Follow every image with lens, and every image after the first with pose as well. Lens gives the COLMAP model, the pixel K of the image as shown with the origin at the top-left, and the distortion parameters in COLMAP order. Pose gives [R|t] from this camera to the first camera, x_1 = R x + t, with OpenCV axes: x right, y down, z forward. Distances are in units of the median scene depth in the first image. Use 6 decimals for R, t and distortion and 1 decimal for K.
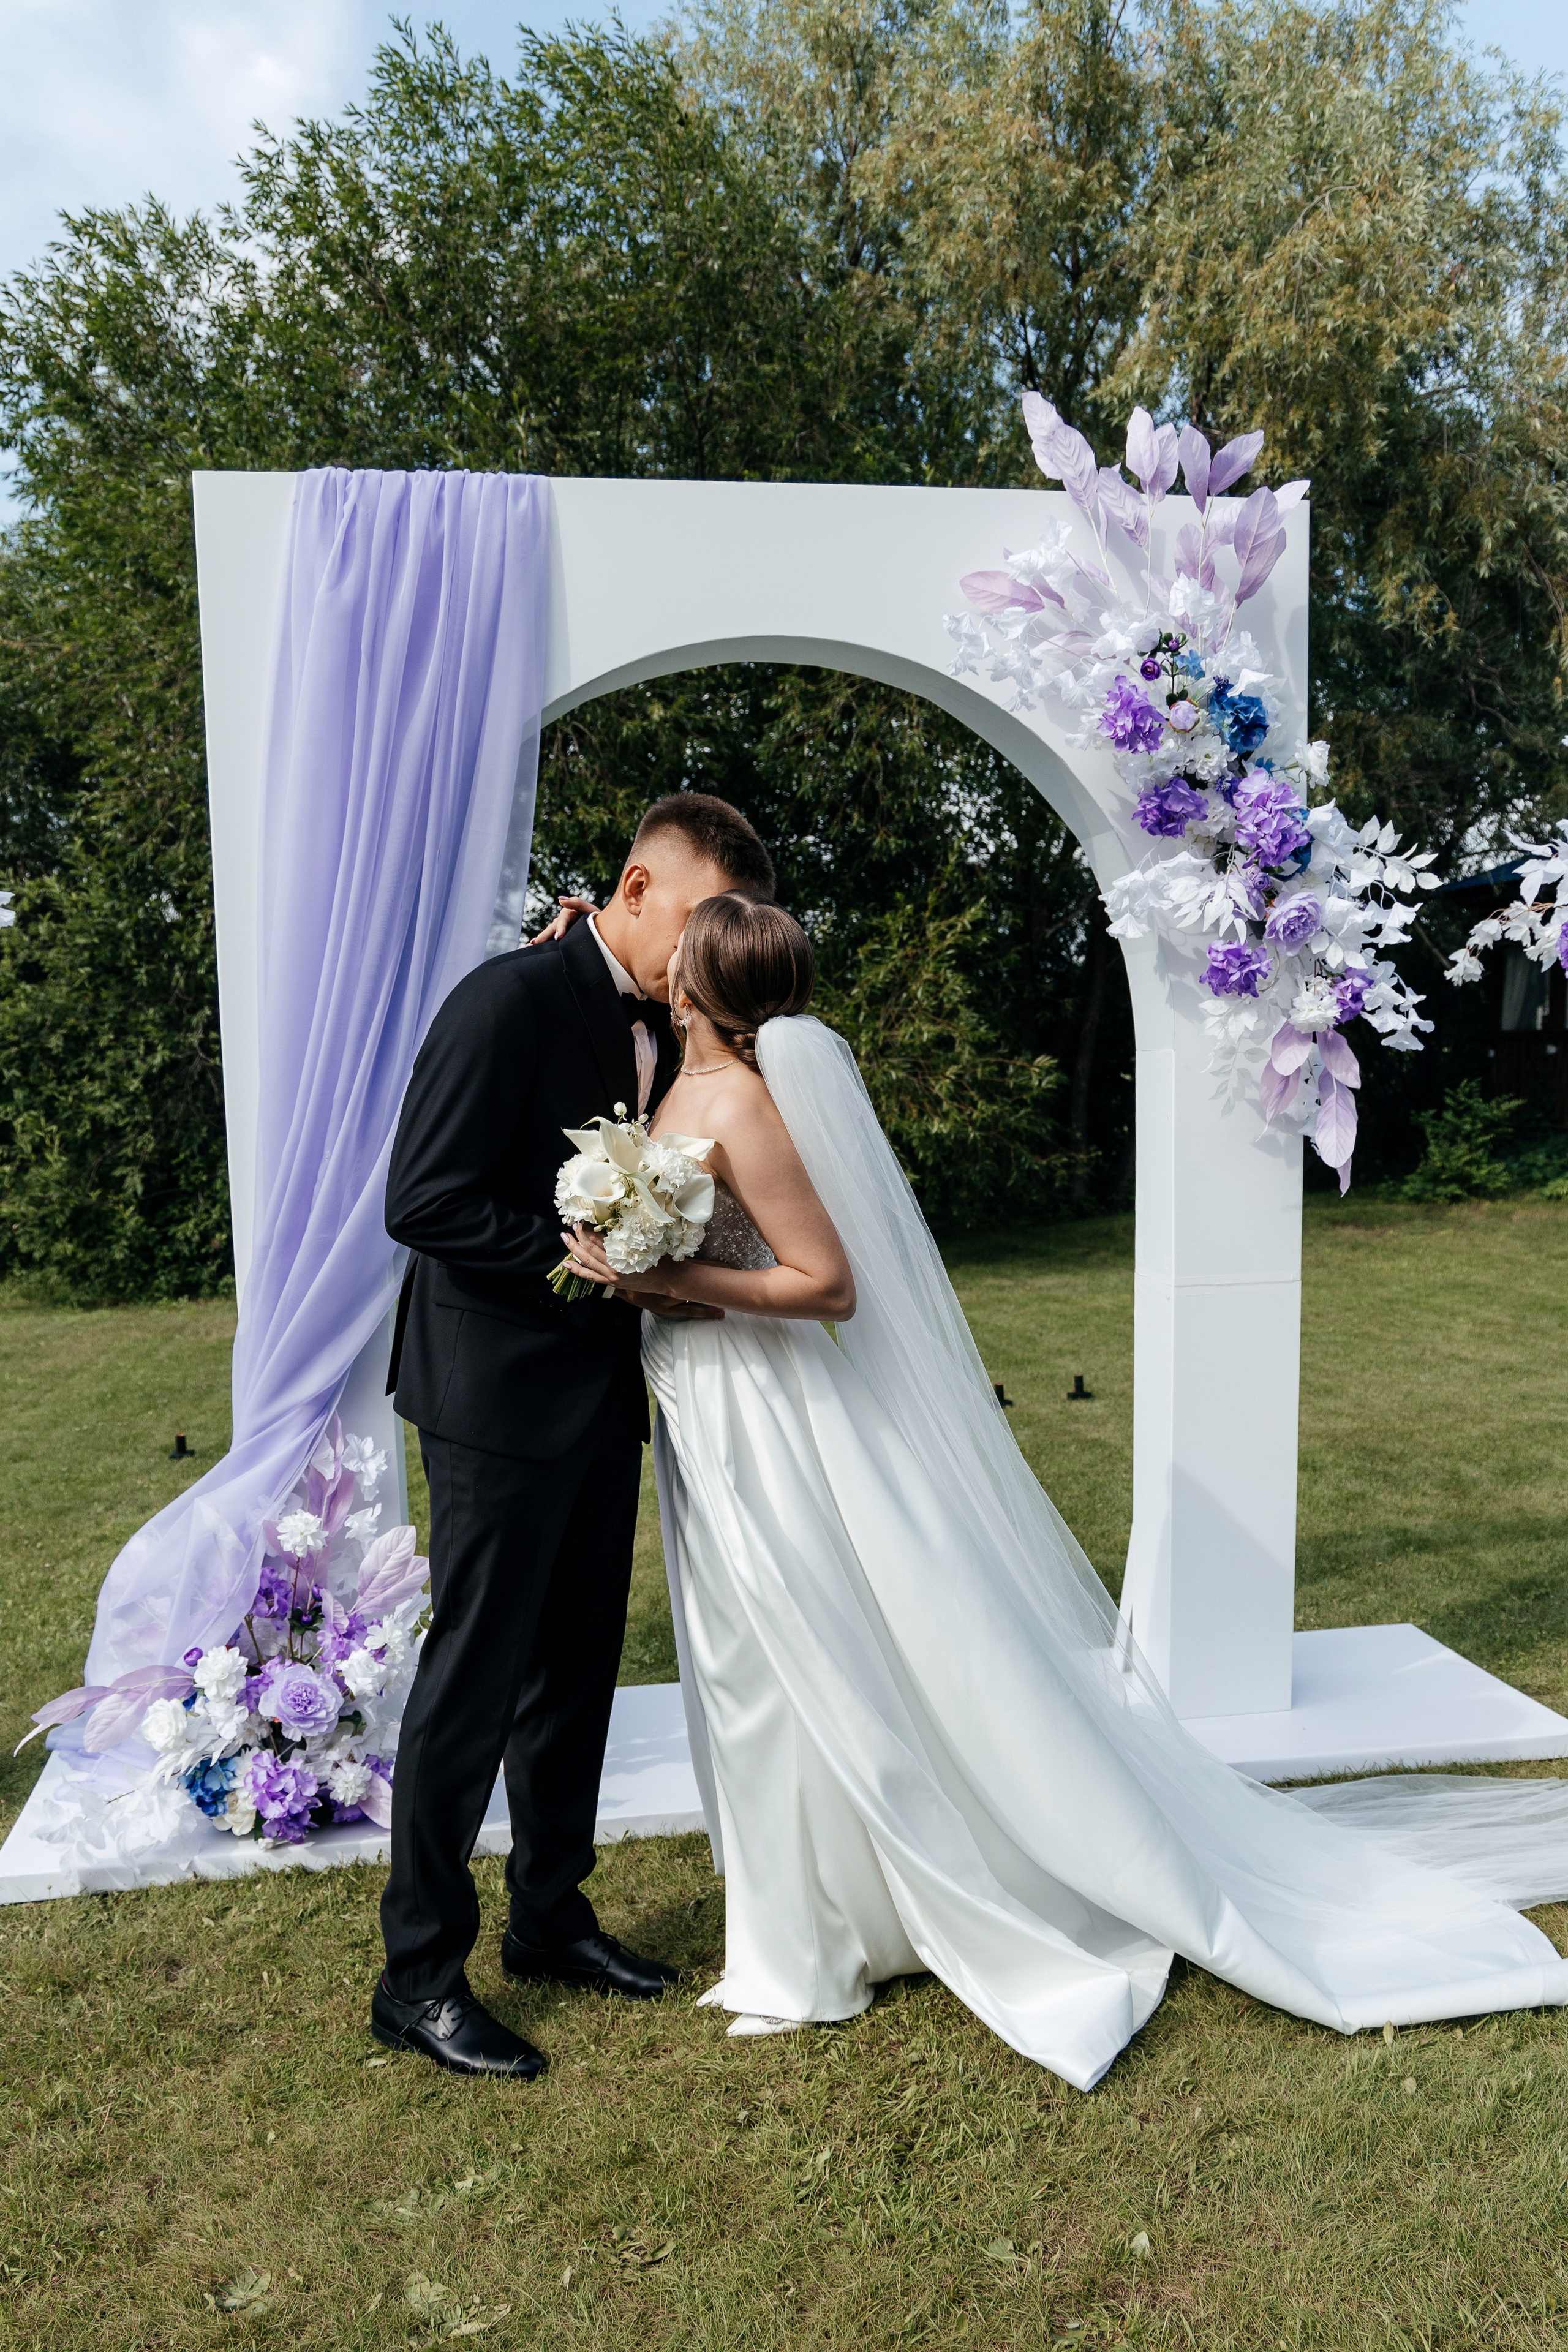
lens RADIAL K [[1995.9, 0, 797.7], [0, 1995.9, 1374.5], [0, 0, 1]] dist [-0.099219, 0.072912]
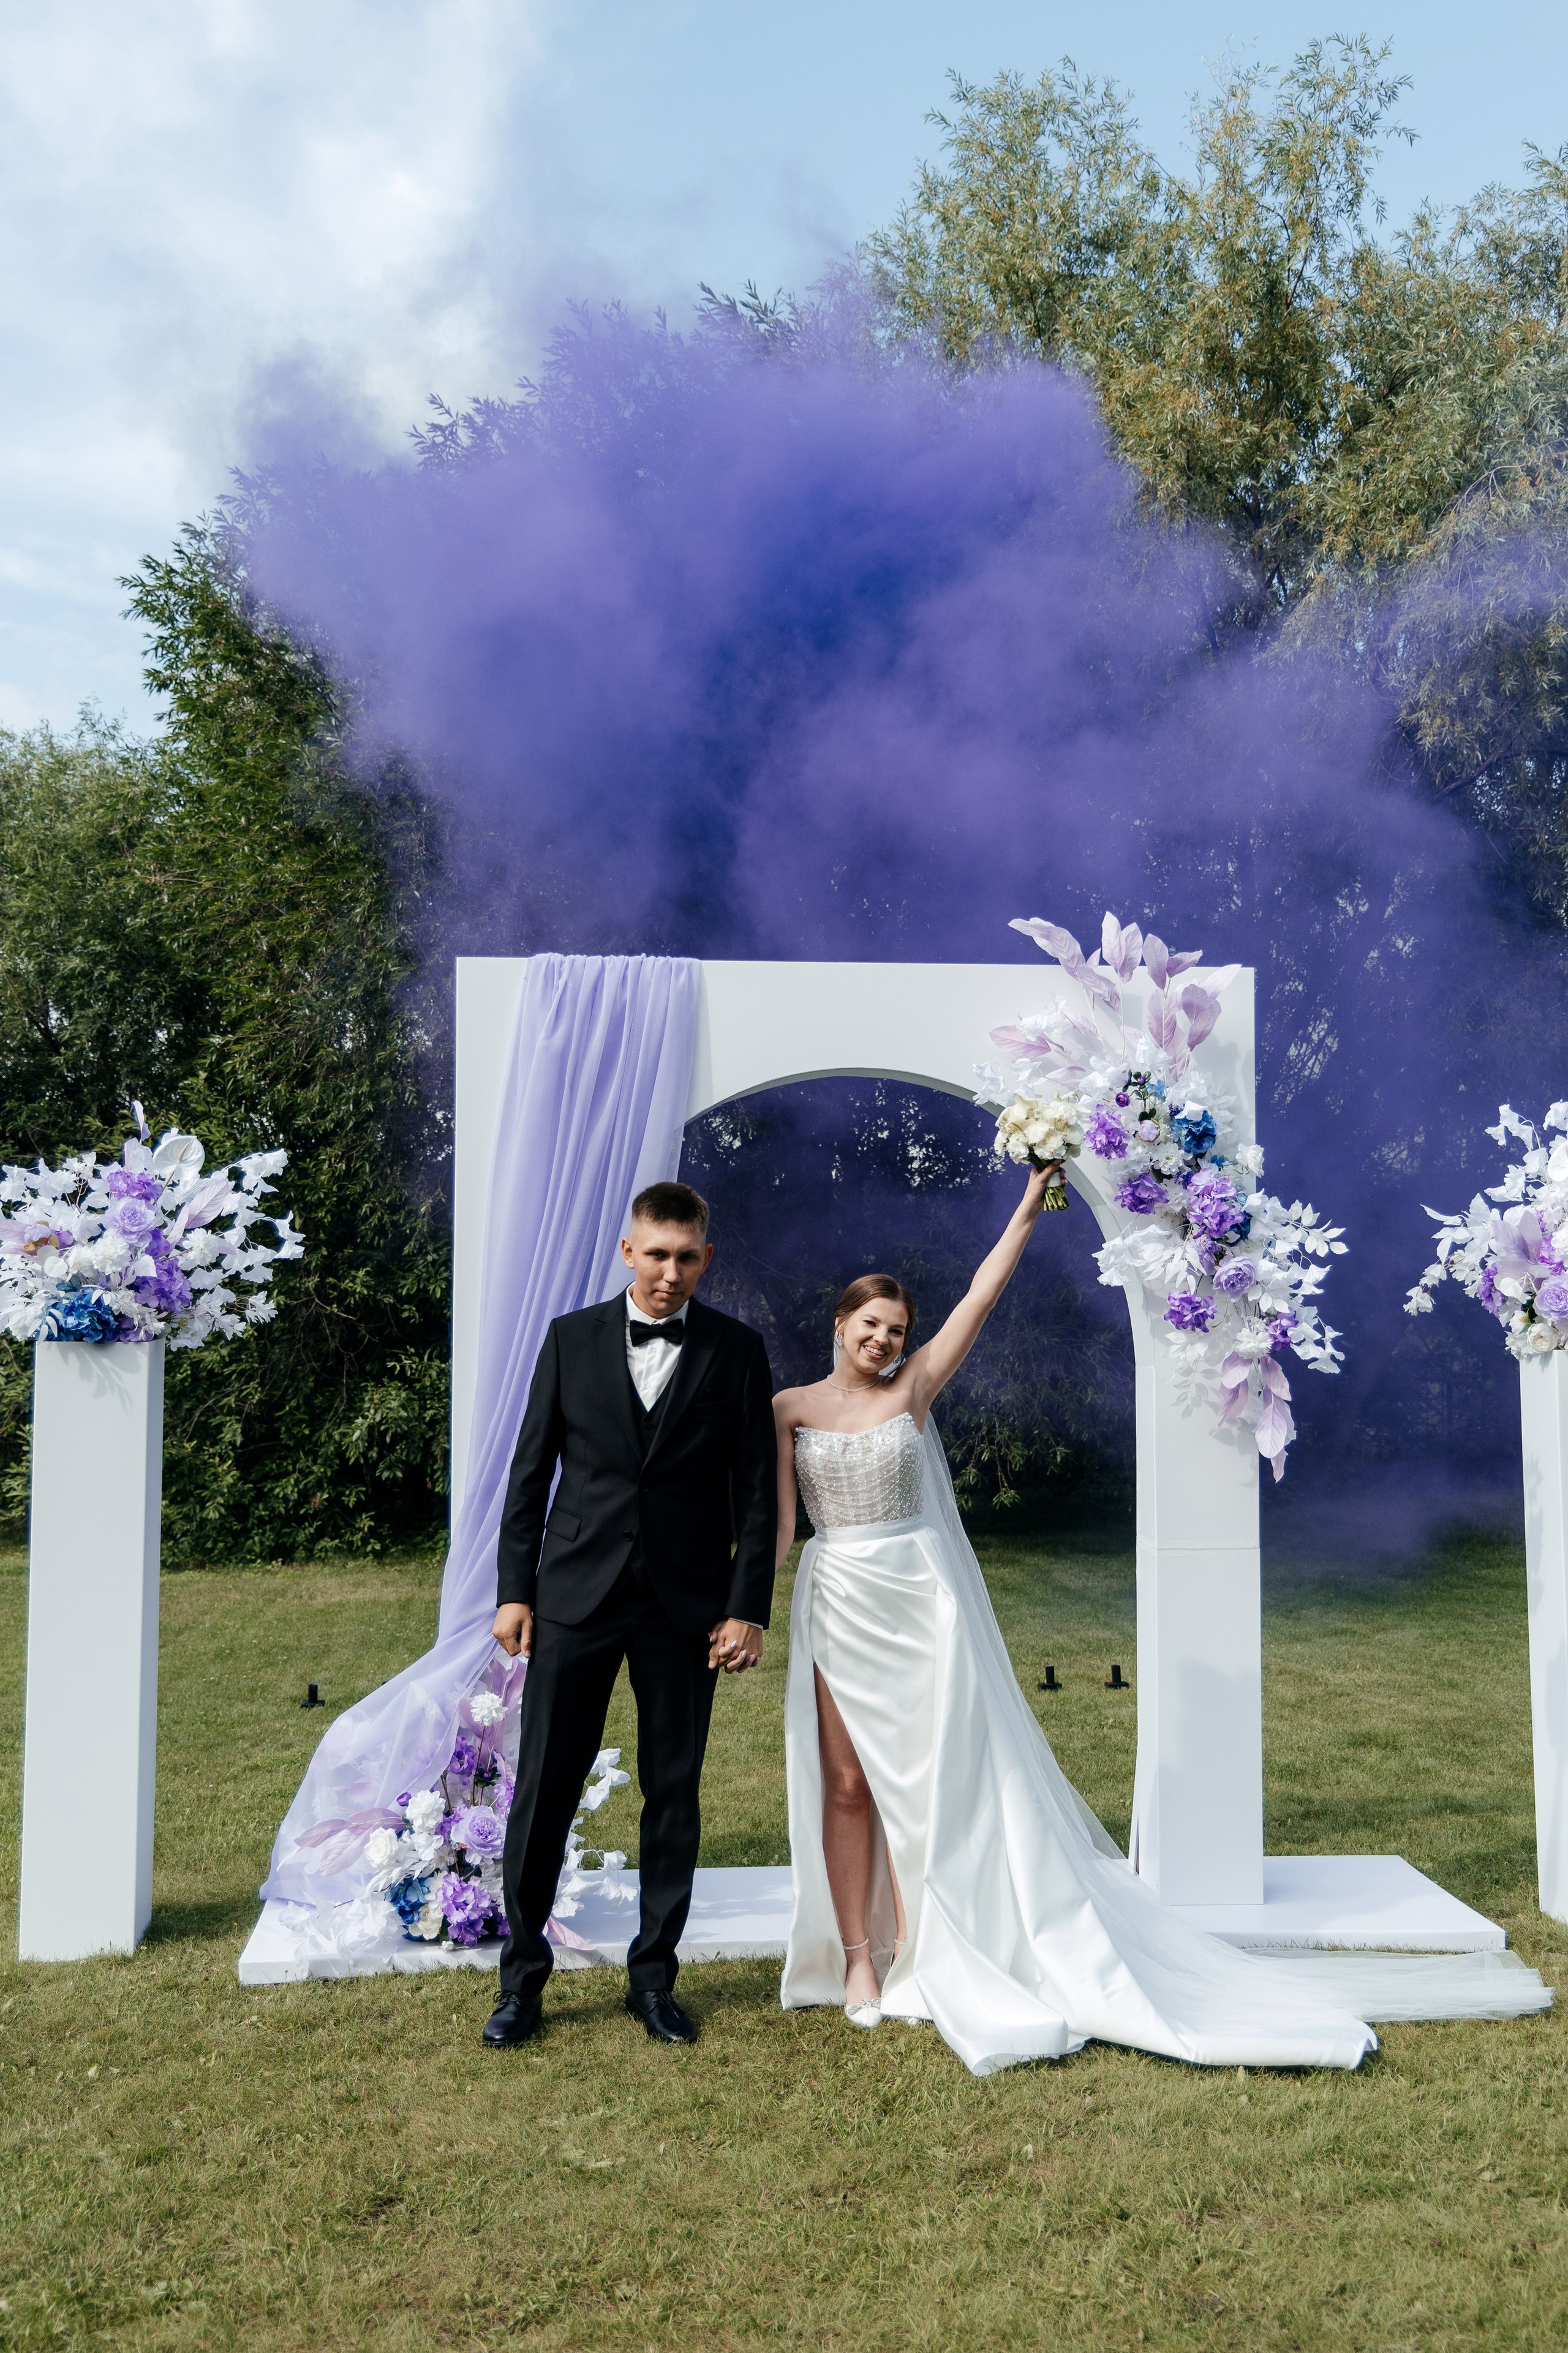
lens RADIAL K [[2471.8, 0, 773.8], [0, 2471.8, 1181.0], [0, 0, 1]] dist [0.044144, 0.134235]
pose [[0.996000, 0.018832, -0.087341, 0.083444], [-0.036190, 0.978787, -0.201661, 0.060289], [0.081690, 0.204015, 0.975553, -0.697956]]
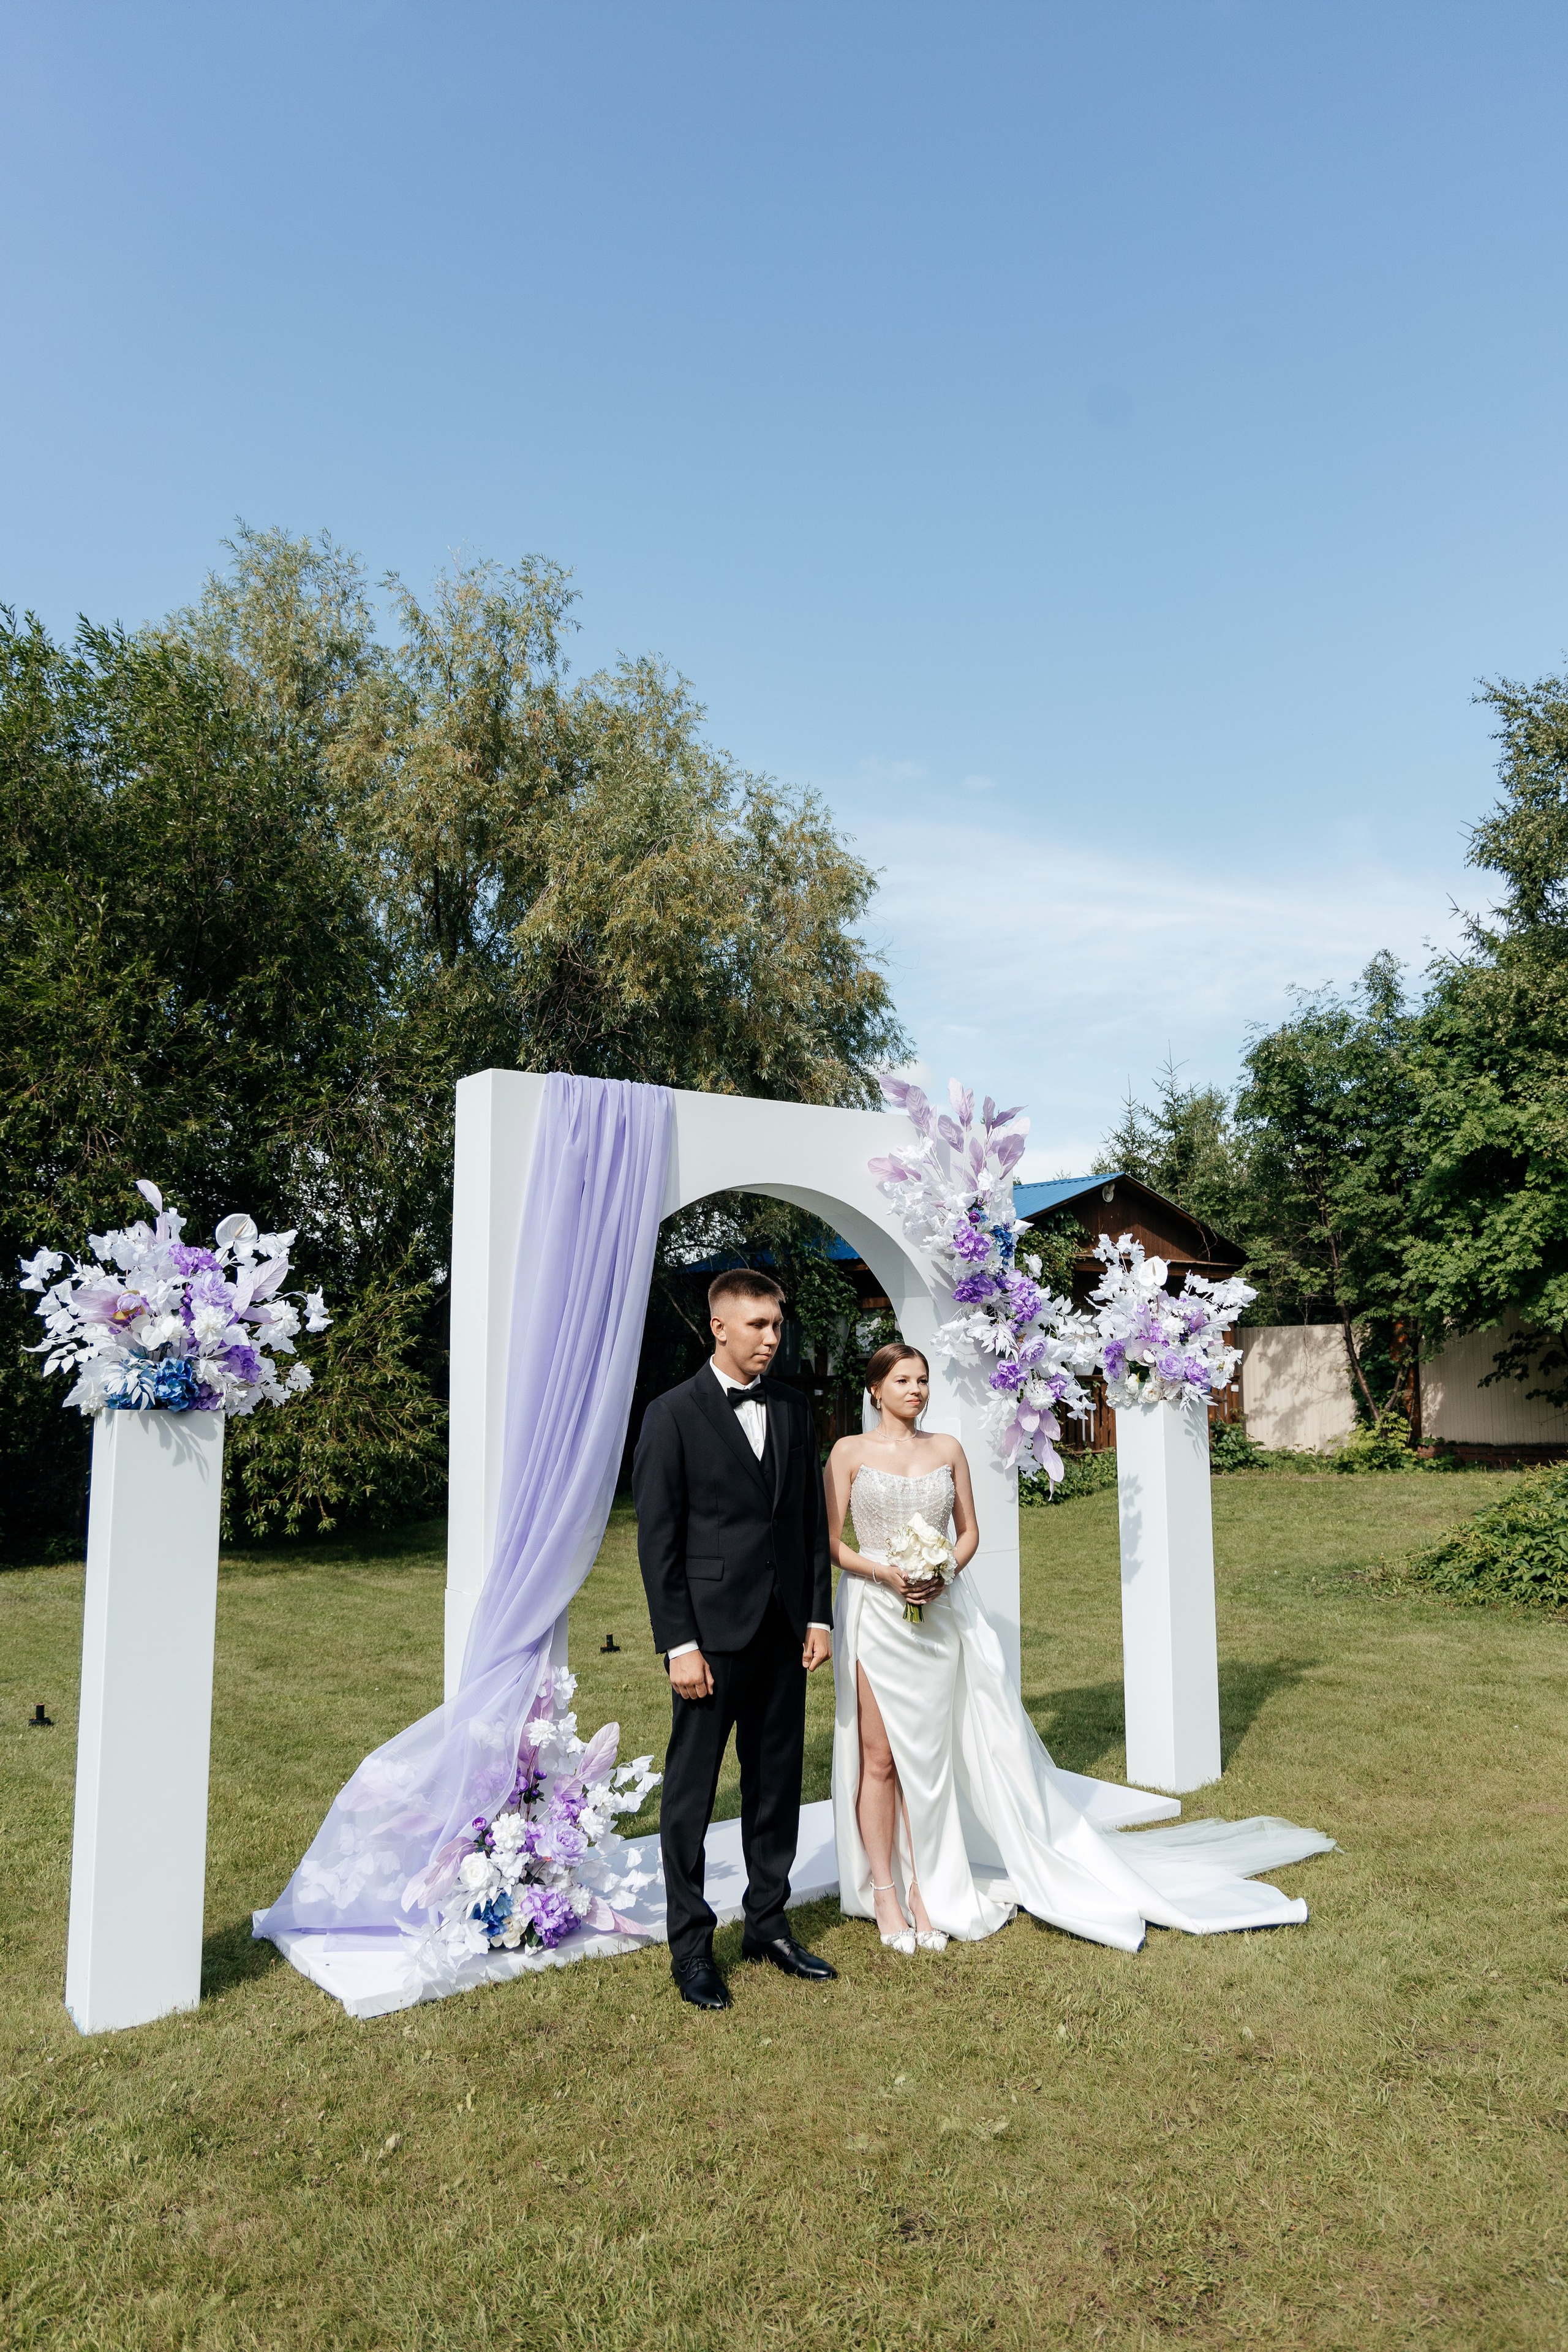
lens RADIAL K [[1625.0, 0, 784.0], [0, 1625.0, 1176.0], [0, 0, 1]] dist [-0.100510, 0.058934]
pose [[0.899912, 0.069760, 0.430455, -0.626087], [0.055018, 0.961070, -0.270773, 0.011698], [-0.432586, 0.267355, 0.861040, -0.252488]]
